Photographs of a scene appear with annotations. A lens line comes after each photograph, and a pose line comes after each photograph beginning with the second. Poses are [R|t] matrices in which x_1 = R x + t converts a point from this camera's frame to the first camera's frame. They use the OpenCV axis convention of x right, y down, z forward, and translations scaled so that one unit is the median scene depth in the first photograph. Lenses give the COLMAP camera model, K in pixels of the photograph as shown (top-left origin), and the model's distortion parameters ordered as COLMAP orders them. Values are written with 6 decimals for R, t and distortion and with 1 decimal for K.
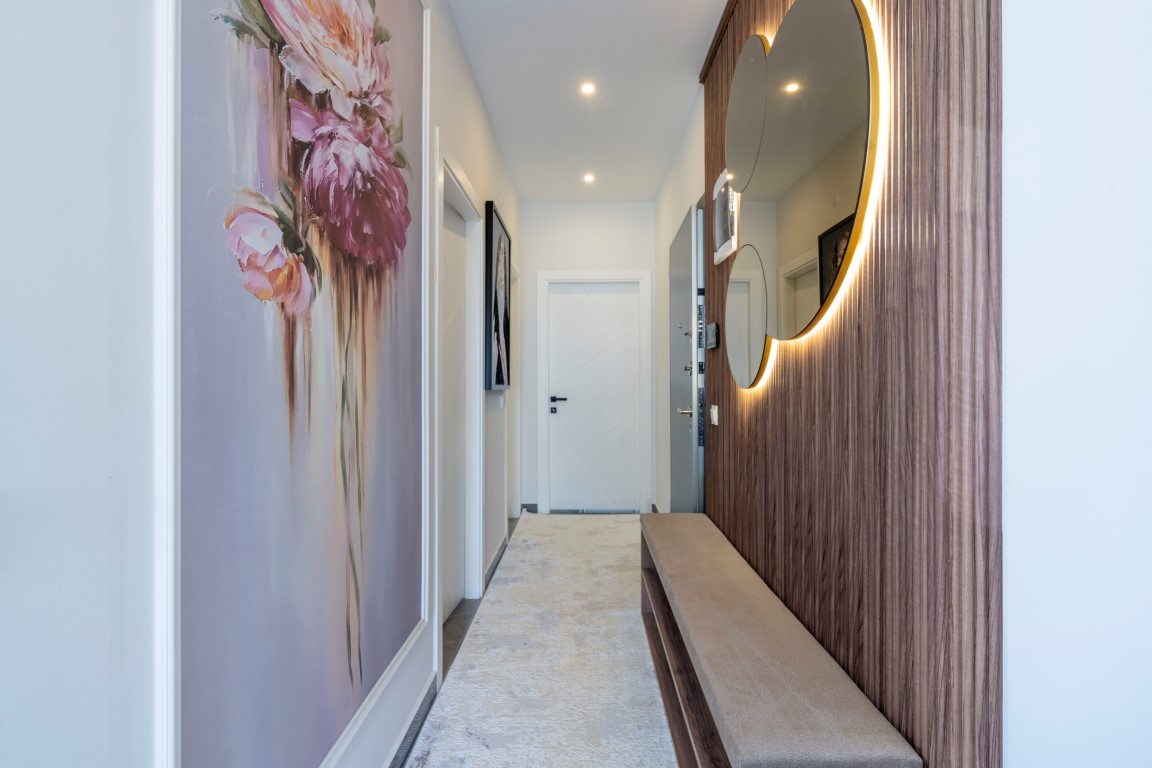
lens RADIAL K [[529.6, 0, 577.9], [0, 529.6, 380.8], [0, 0, 1]] dist [0.005001, 0.002798]
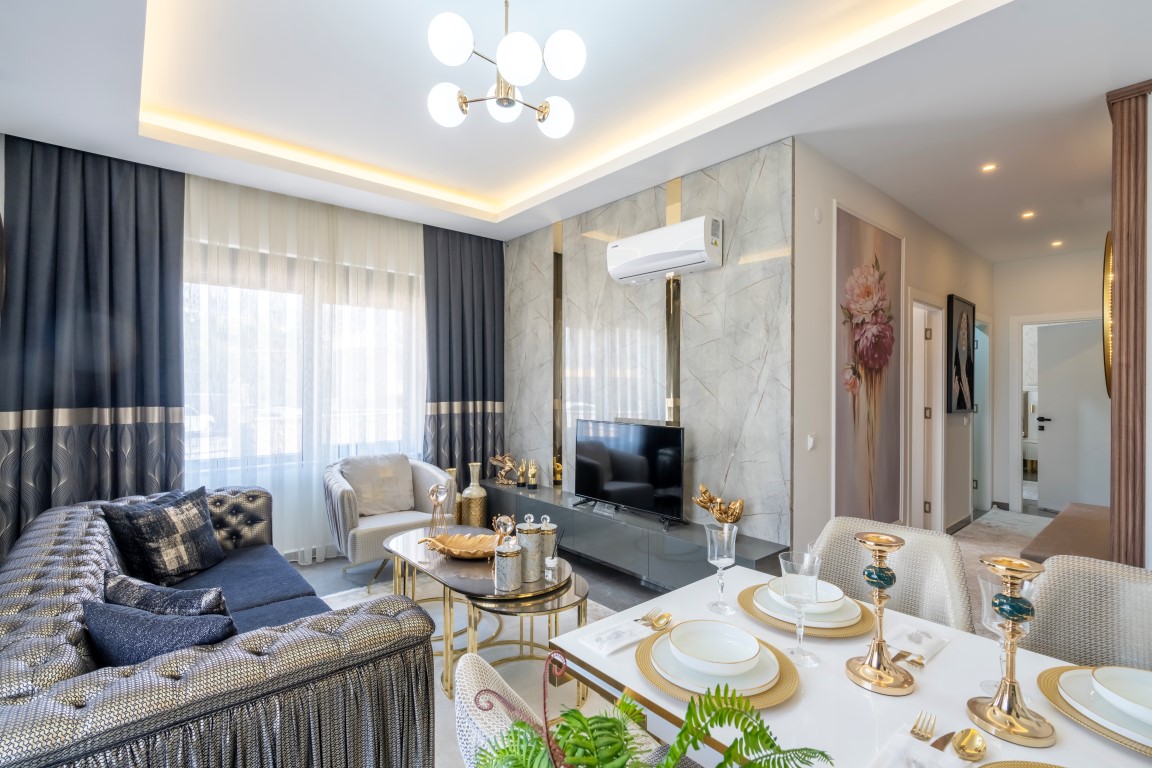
lens RADIAL K [[529.6, 0, 578.9], [0, 529.6, 385.0], [0, 0, 1]] dist [0.005001, 0.002798]
pose [[0.662828, 0.000627, -0.748772, 0.599665], [-0.004652, 0.999984, -0.003281, -0.118869], [0.748758, 0.005658, 0.662820, -1.855672]]
